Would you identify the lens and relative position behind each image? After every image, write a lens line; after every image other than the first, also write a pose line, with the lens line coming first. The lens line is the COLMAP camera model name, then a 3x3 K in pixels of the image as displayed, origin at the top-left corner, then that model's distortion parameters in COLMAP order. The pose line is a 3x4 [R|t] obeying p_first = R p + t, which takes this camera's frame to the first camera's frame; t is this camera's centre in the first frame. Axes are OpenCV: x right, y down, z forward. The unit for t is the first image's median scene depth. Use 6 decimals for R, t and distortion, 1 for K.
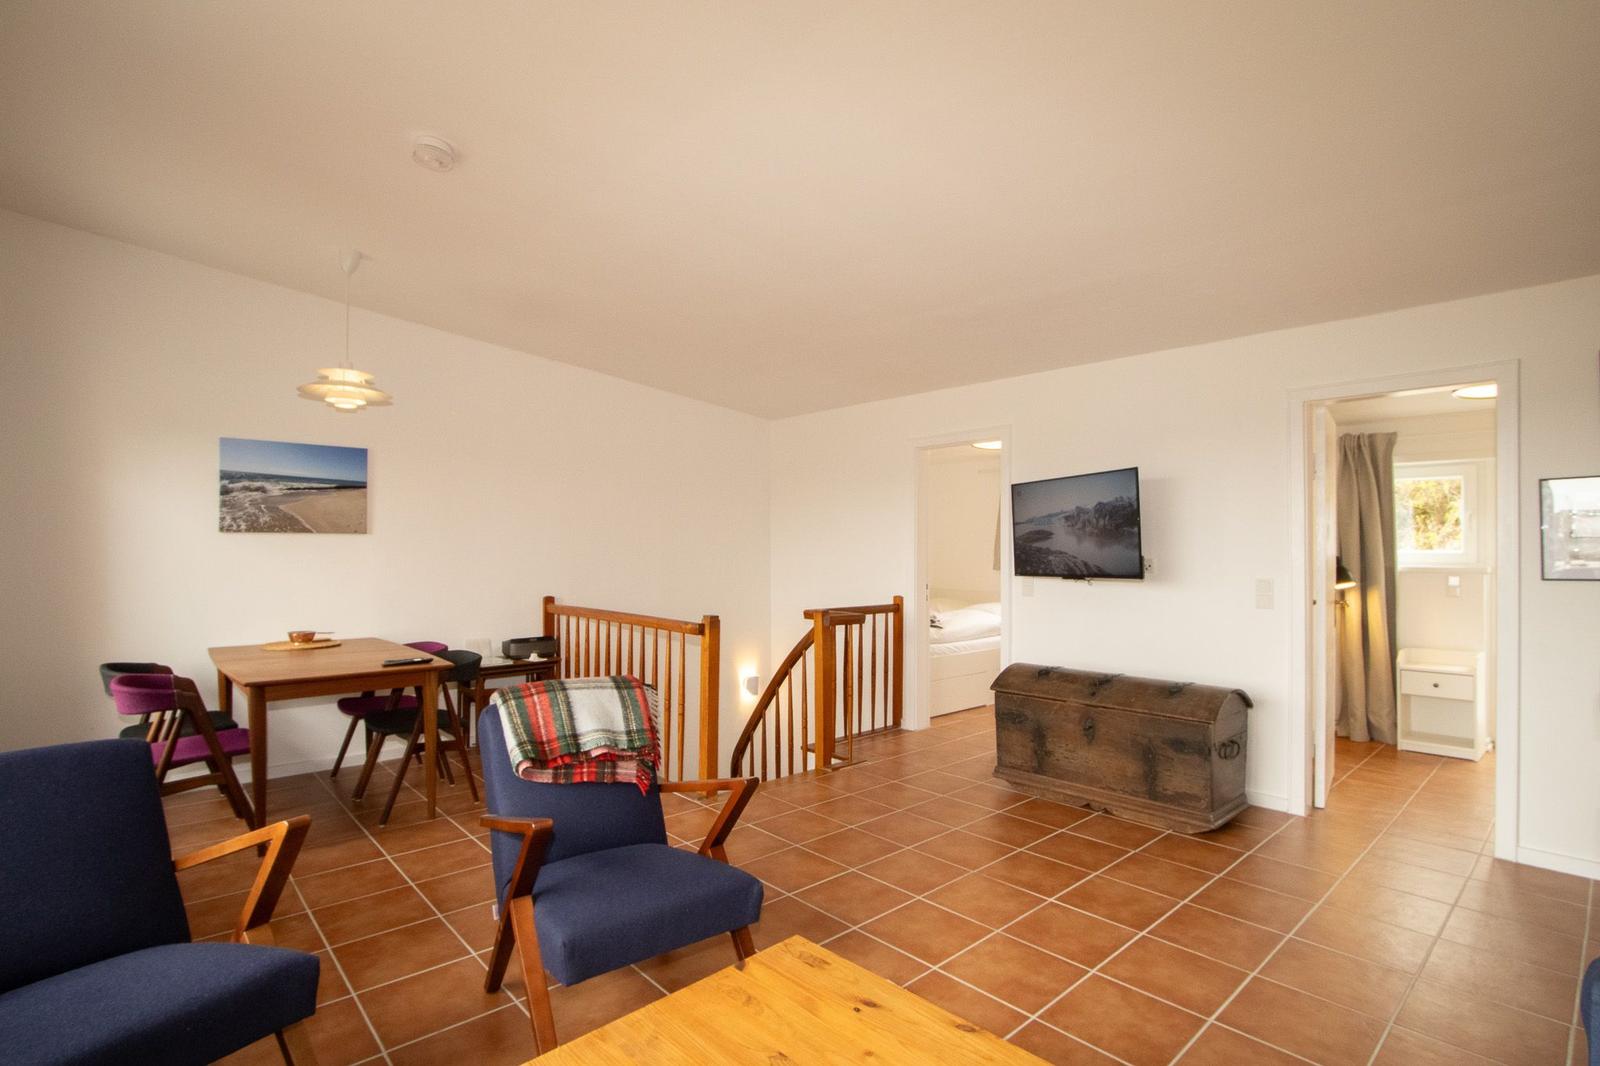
lens RADIAL K [[767.4, 0, 823.7], [0, 767.4, 527.9], [0, 0, 1]] dist [-0.017321, 0.005922]
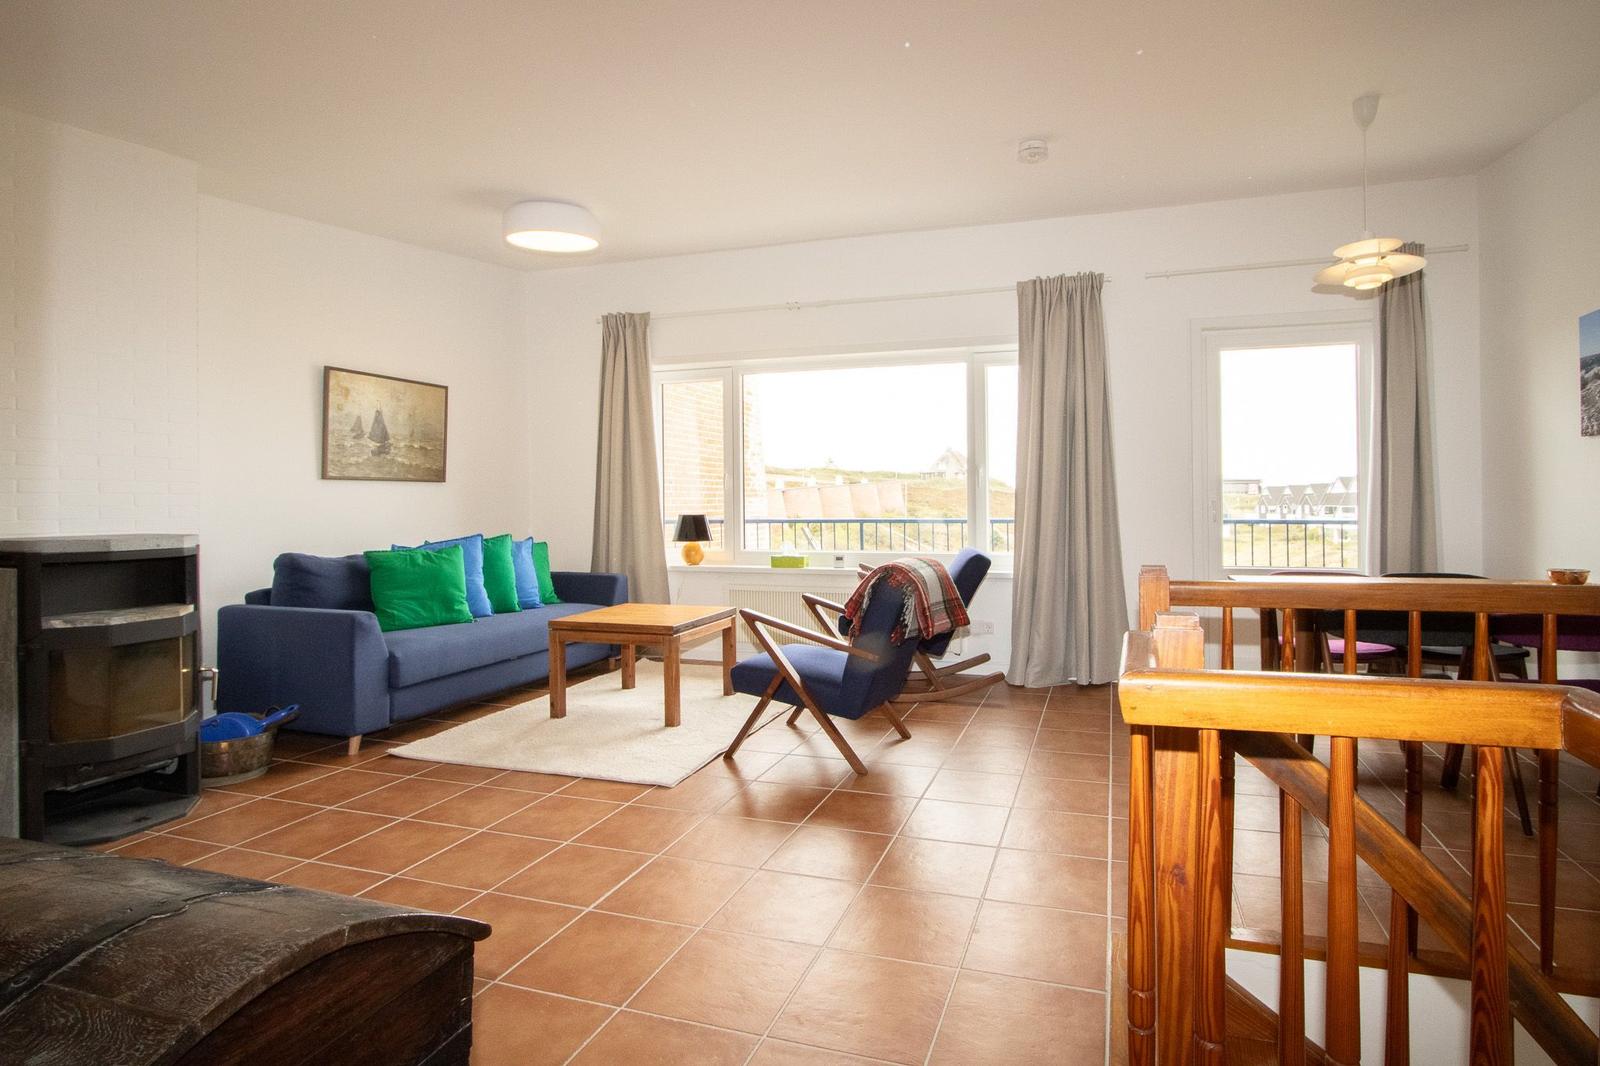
lens RADIAL K [[767.4, 0, 877.7], [0, 767.4, 523.2], [0, 0, 1]] dist [-0.017321, 0.005922]
pose [[-0.860152, 0.019922, -0.509648, 0.297219], [0.022288, 0.999751, 0.001463, 0.097427], [0.509550, -0.010101, -0.860382, 1.628088]]
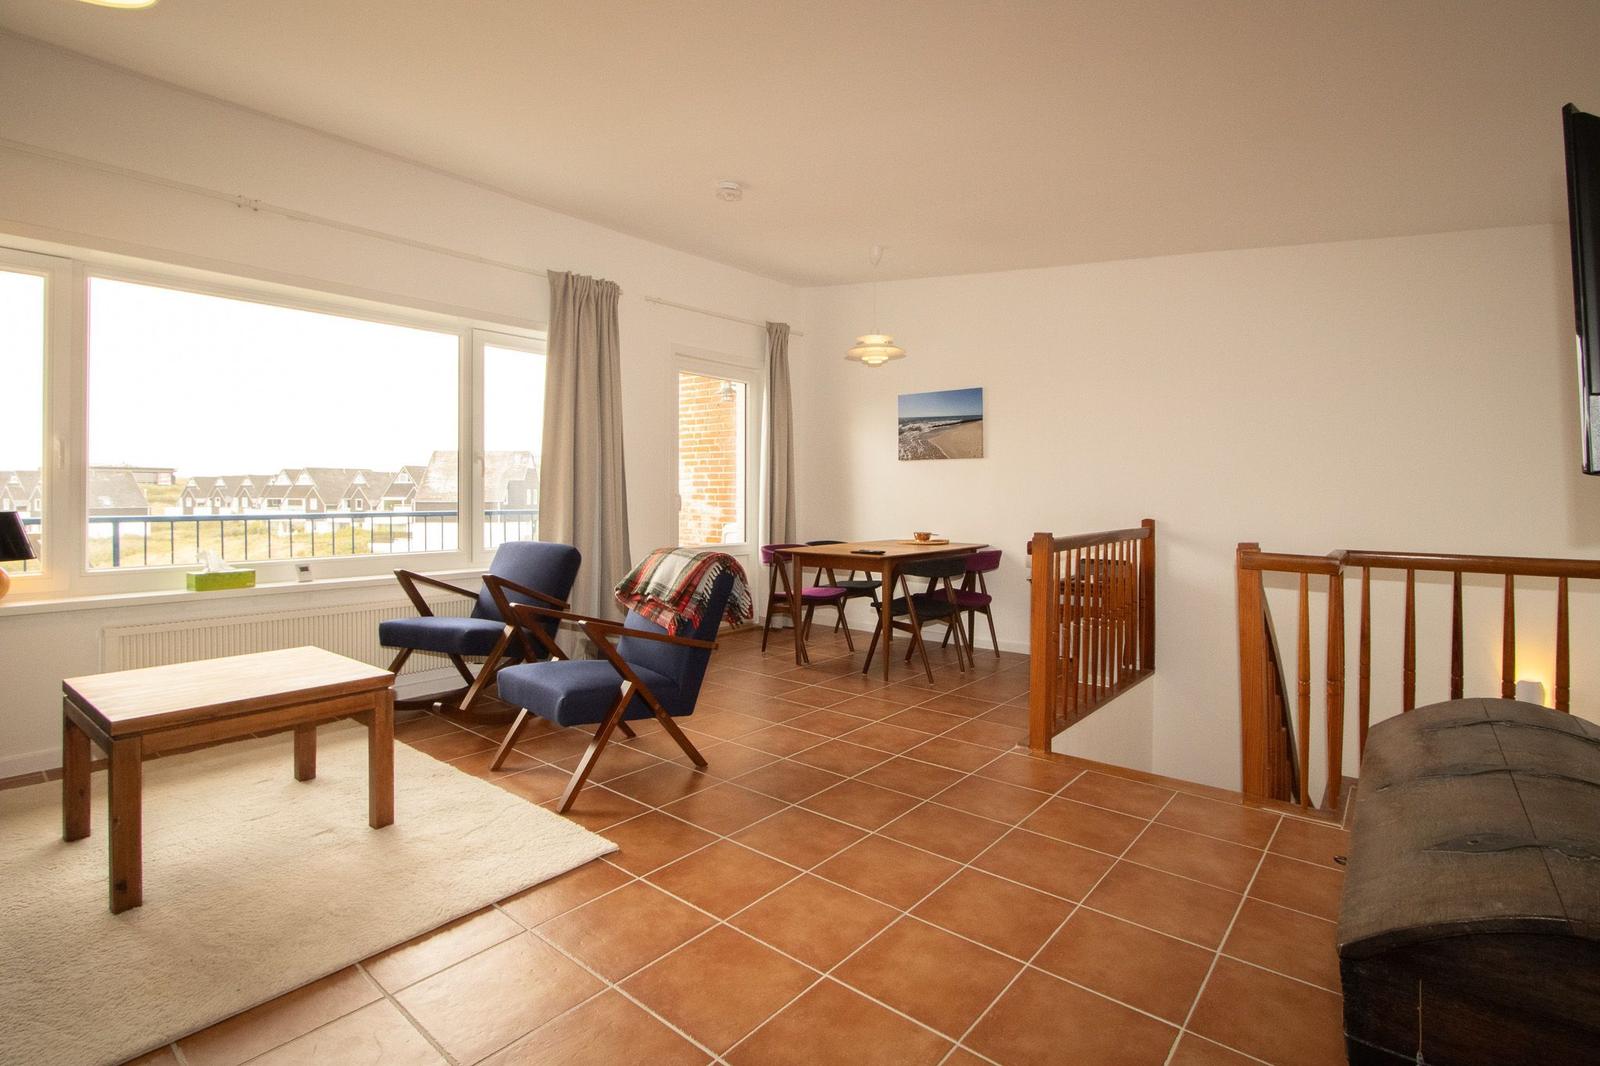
lens RADIAL K [[767.4, 0, 794.8], [0, 767.4, 488.7], [0, 0, 1]] dist [-0.017321, 0.005922]
pose [[0.117097, -0.006252, -0.993101, 0.798034], [0.026459, 0.999645, -0.003174, 0.073319], [0.992768, -0.025905, 0.117220, 0.783855]]
